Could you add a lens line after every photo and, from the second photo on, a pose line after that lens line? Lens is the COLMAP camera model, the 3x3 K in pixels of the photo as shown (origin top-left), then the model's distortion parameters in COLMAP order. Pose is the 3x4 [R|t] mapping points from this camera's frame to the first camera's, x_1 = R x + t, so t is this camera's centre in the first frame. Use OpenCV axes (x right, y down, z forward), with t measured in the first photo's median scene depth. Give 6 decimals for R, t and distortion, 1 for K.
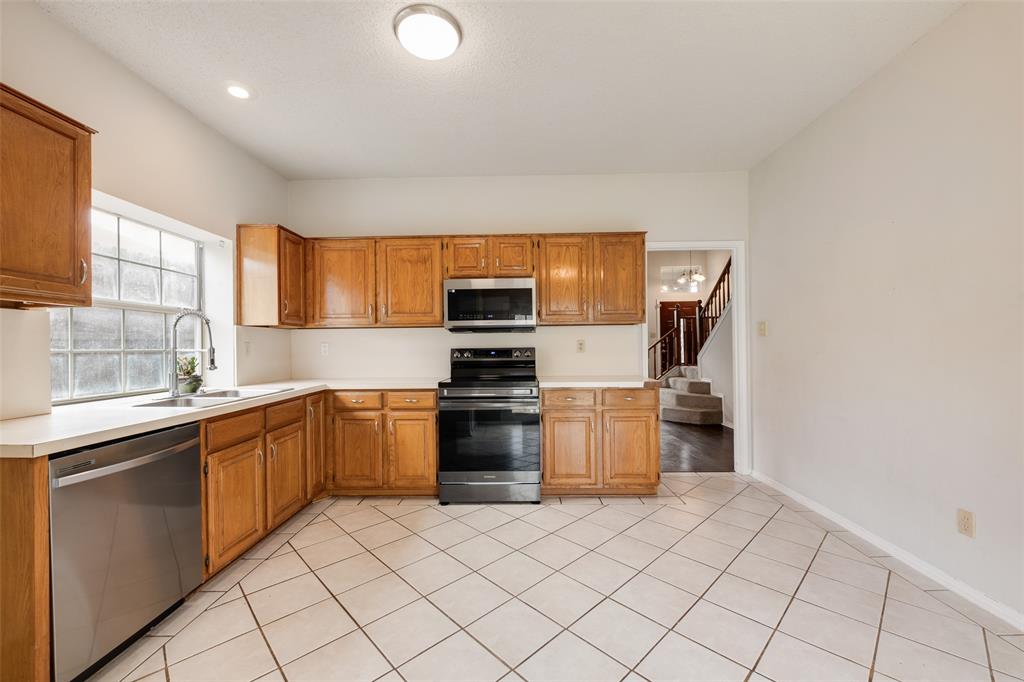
lens RADIAL K [[412.1, 0, 518.1], [0, 412.1, 341.0], [0, 0, 1]] dist [0.000409, -0.001071]
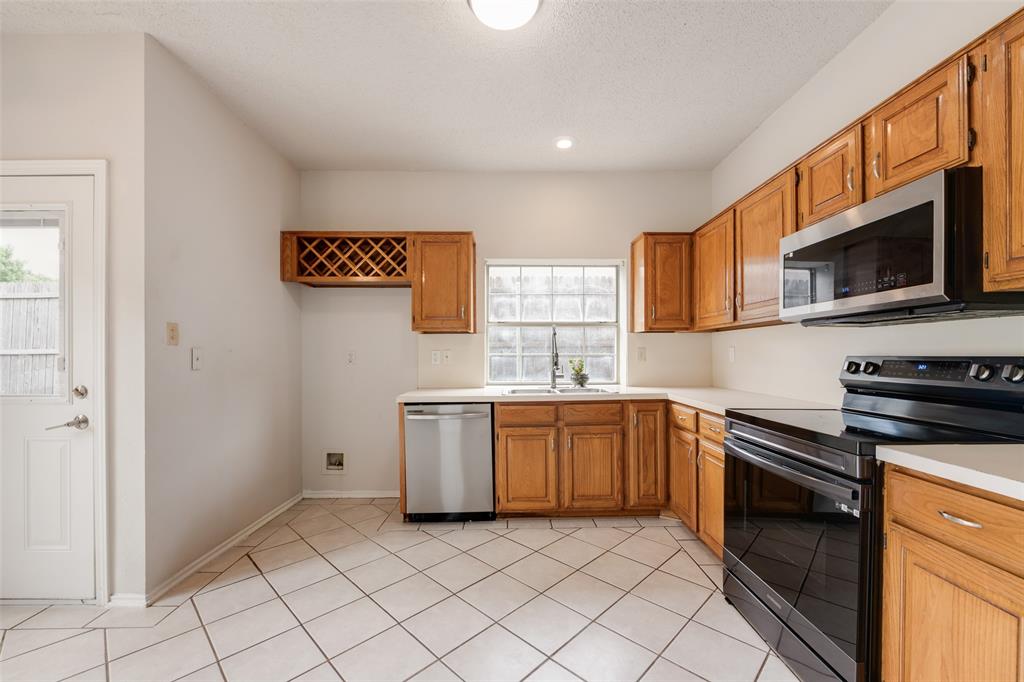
lens RADIAL K [[412.1, 0, 514.7], [0, 412.1, 356.3], [0, 0, 1]] dist [0.000409, -0.001071]
pose [[0.016339, 0.015362, -0.999749, 0.502390], [0.017057, 0.999732, 0.015640, 0.003374], [0.999721, -0.017308, 0.016072, 0.751706]]
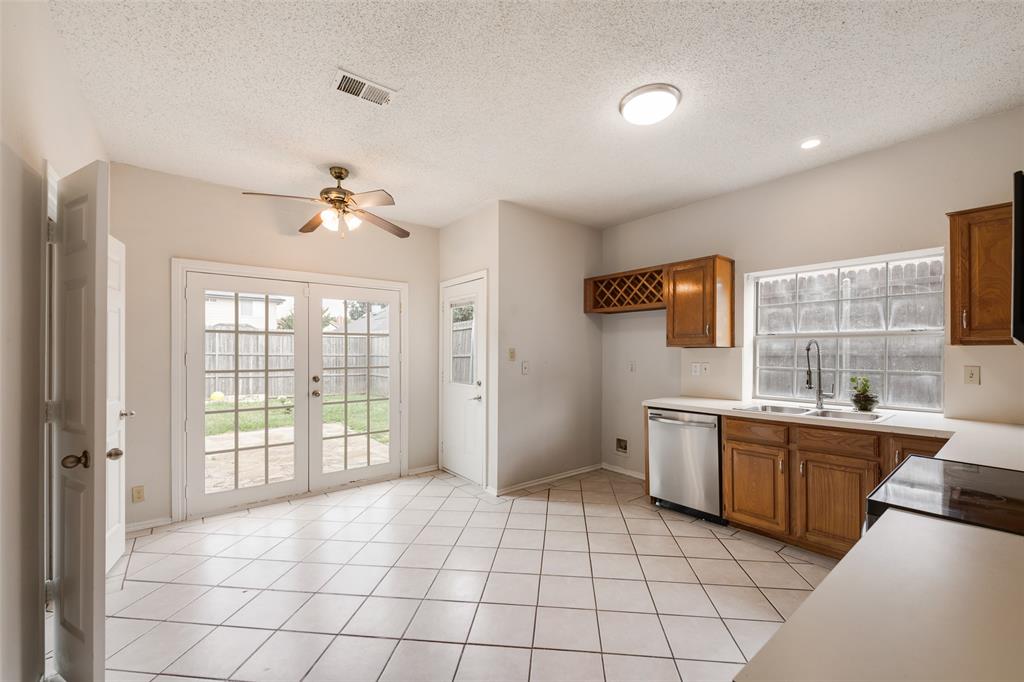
lens RADIAL K [[412.1, 0, 517.8], [0, 412.1, 350.3], [0, 0, 1]] dist [0.000409, -0.001071]
pose [[-0.778721, 0.009044, -0.627305, 0.595598], [0.016723, 0.999840, -0.006344, -0.043341], [0.627147, -0.015431, -0.778748, 1.245965]]
